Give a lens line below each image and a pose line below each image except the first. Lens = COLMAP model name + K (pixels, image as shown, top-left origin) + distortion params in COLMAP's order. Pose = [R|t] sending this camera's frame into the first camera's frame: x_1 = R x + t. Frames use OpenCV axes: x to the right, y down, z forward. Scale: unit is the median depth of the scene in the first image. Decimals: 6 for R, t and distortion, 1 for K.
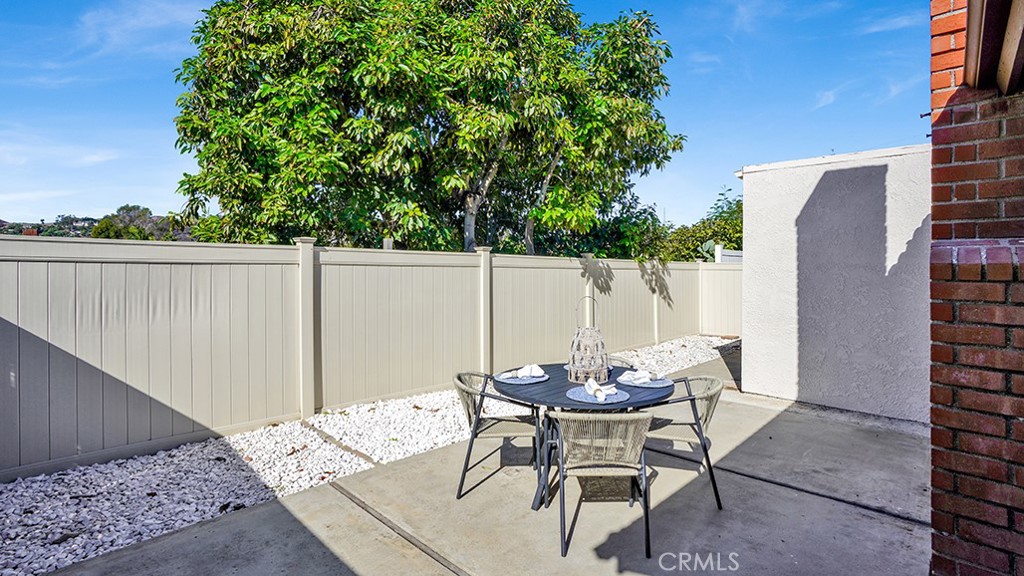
lens RADIAL K [[470.5, 0, 510.5], [0, 470.5, 270.0], [0, 0, 1]] dist [-0.055629, 0.015351]
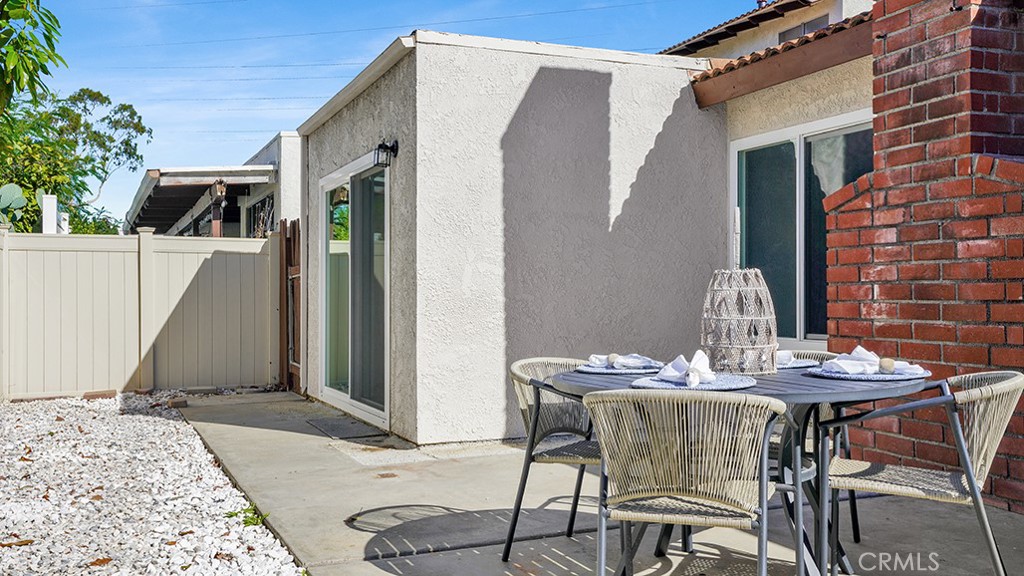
lens RADIAL K [[974.2, 0, 512.0], [0, 974.2, 288.0], [0, 0, 1]] dist [0.068285, 0.006753]
pose [[0.393682, -0.007750, 0.919214, -0.578745], [0.012312, 0.999919, 0.003158, 0.086706], [-0.919164, 0.010074, 0.393746, 0.509634]]
